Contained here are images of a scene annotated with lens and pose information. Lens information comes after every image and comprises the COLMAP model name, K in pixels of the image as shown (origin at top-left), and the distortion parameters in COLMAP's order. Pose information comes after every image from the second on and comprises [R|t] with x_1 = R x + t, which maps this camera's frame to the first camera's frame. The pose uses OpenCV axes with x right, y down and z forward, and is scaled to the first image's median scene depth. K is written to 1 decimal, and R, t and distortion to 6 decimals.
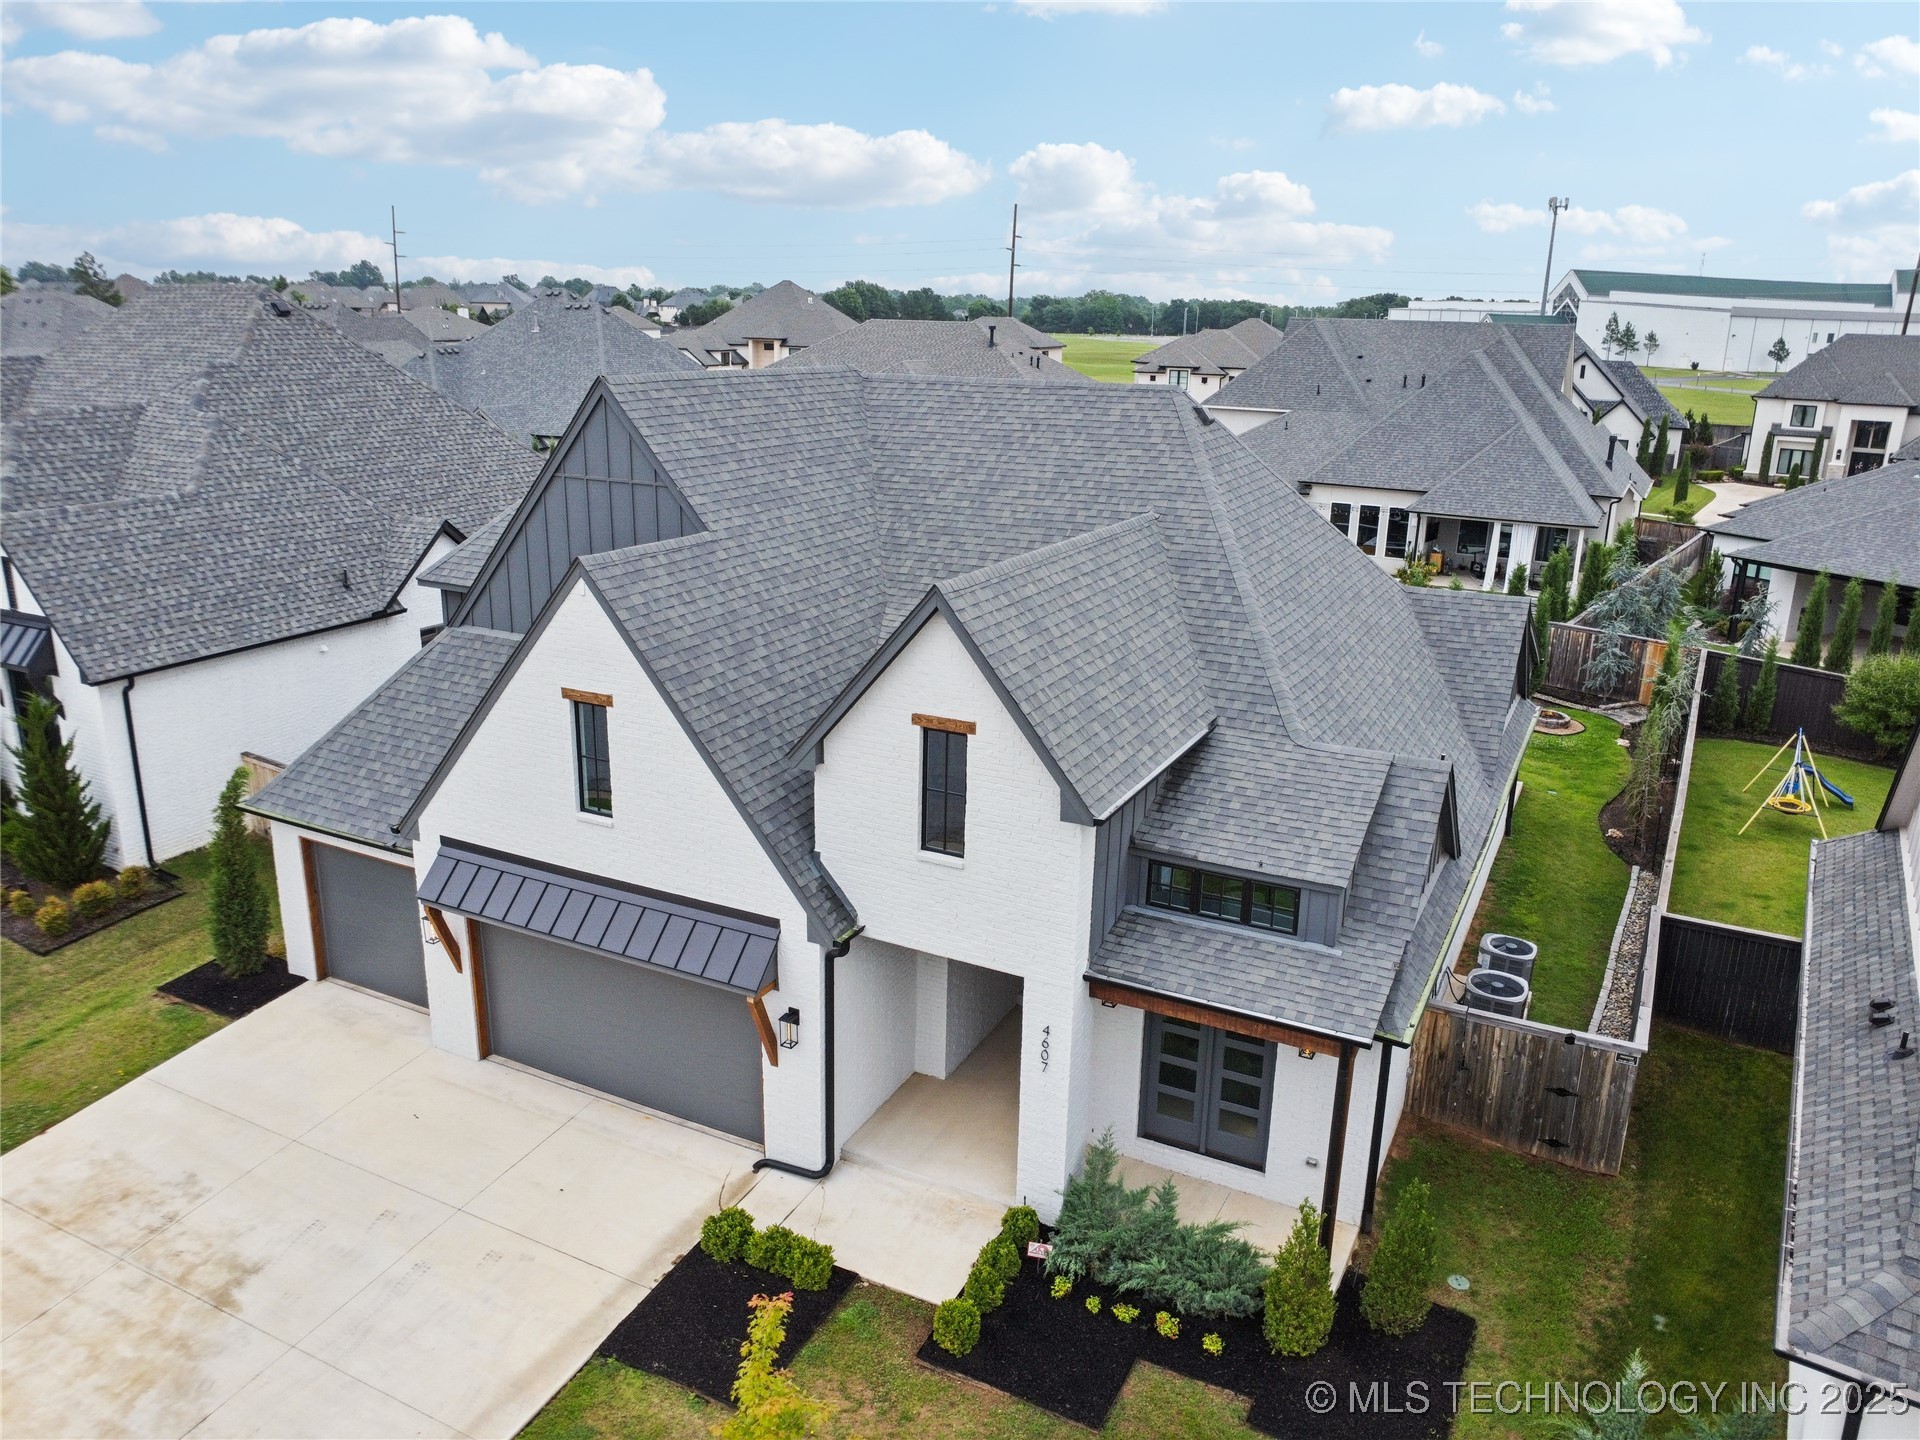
lens RADIAL K [[1399.2, 0, 960.0], [0, 1399.2, 720.0], [0, 0, 1]] dist [-0.035266, 0.005321]
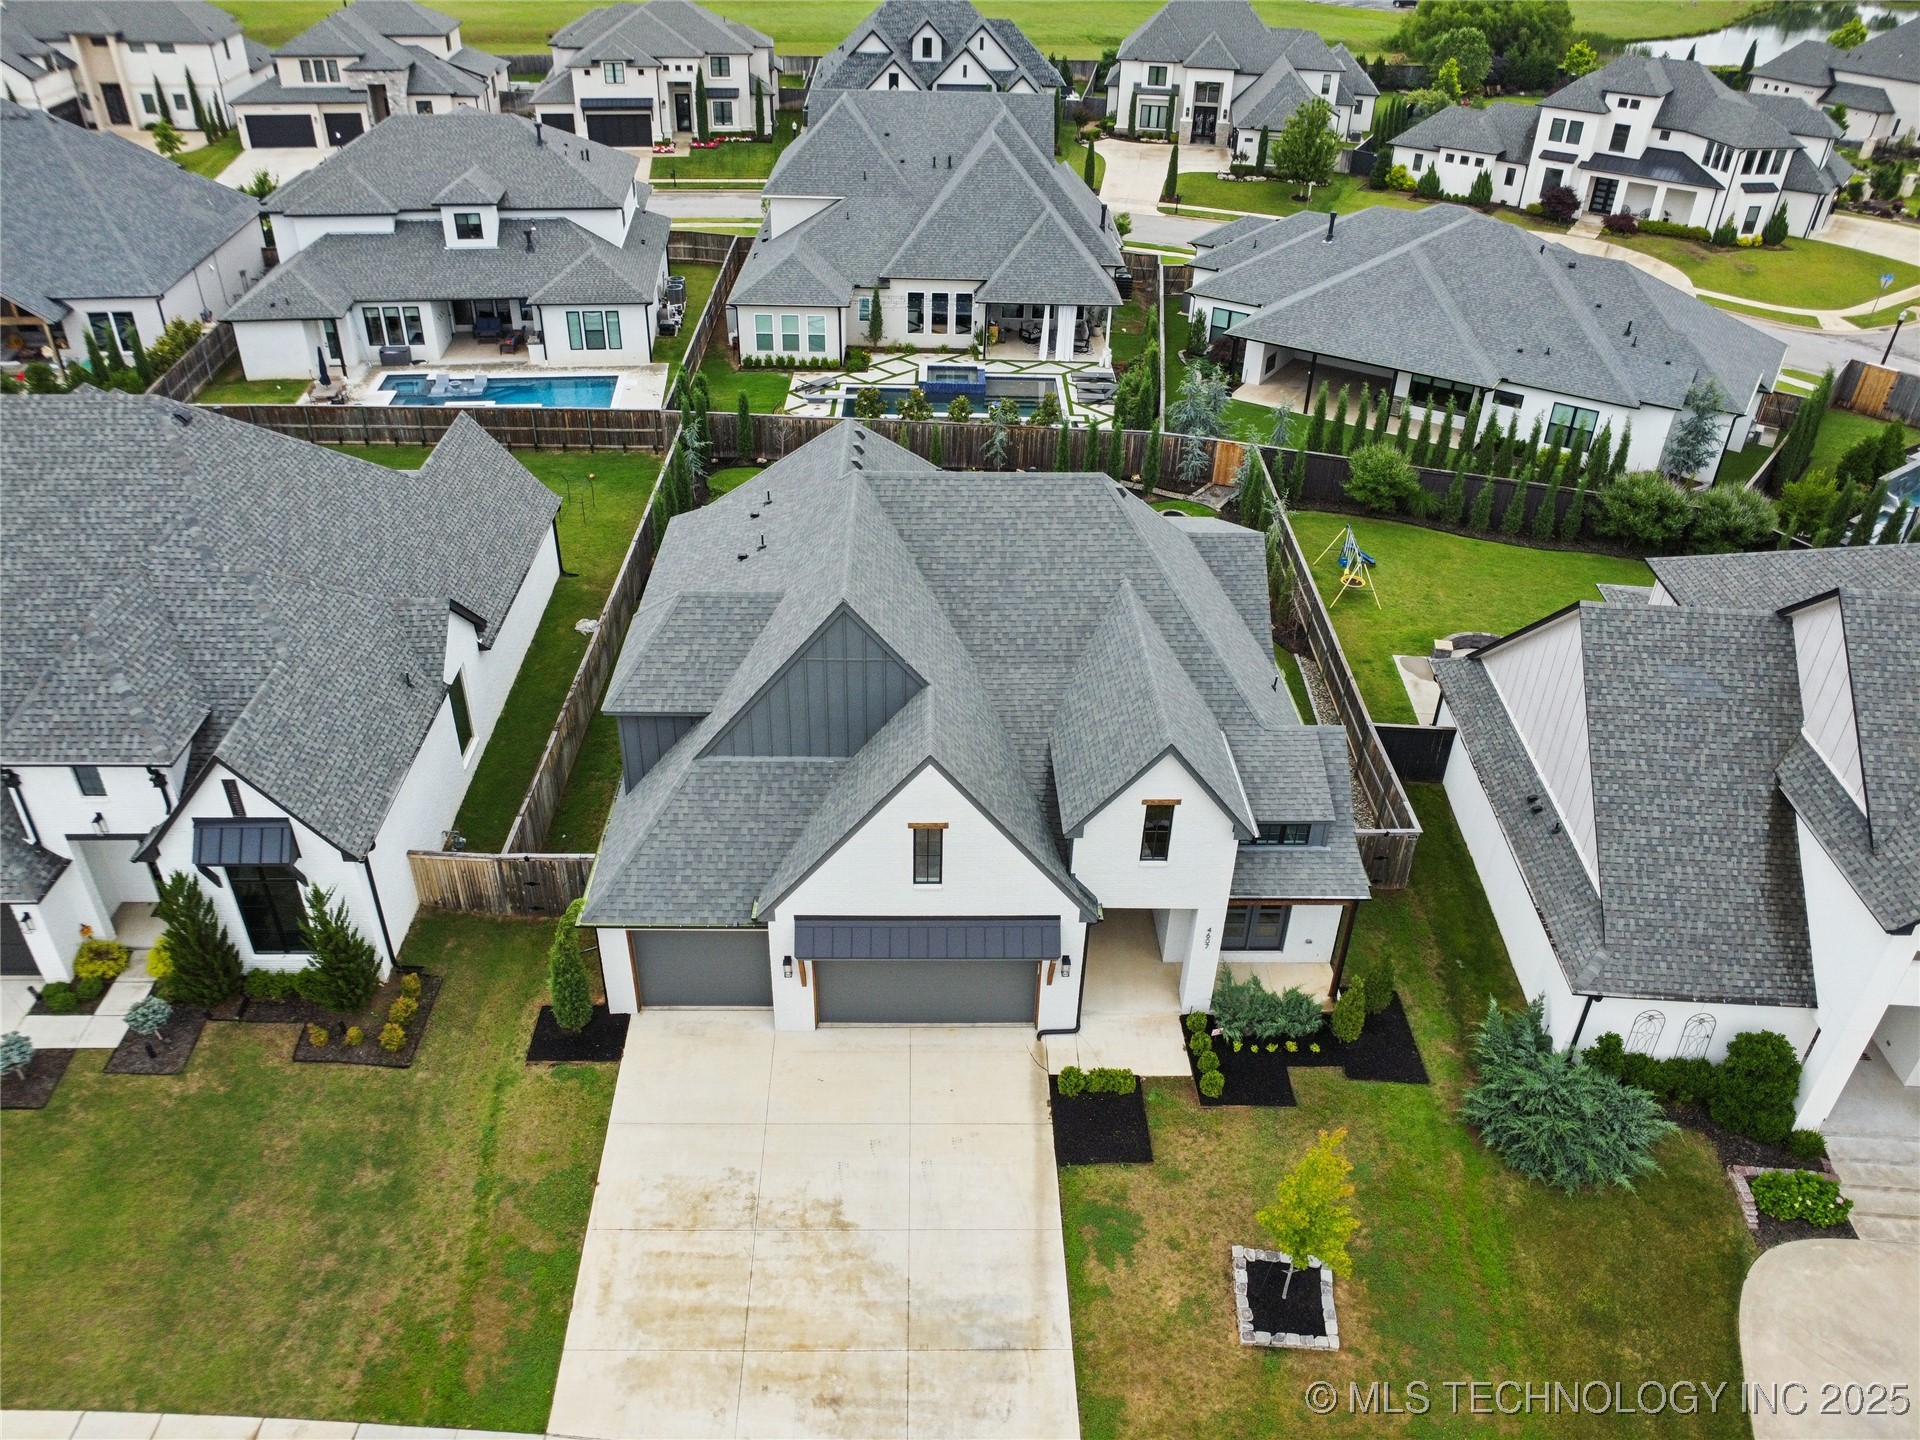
lens RADIAL K [[1399.2, 0, 960.0], [0, 1399.2, 720.0], [0, 0, 1]] dist [-0.035266, 0.005321]
pose [[0.879101, -0.260326, 0.399264, -0.768286], [0.127286, 0.935472, 0.329683, -0.596467], [-0.459326, -0.239003, 0.855510, -0.336423]]
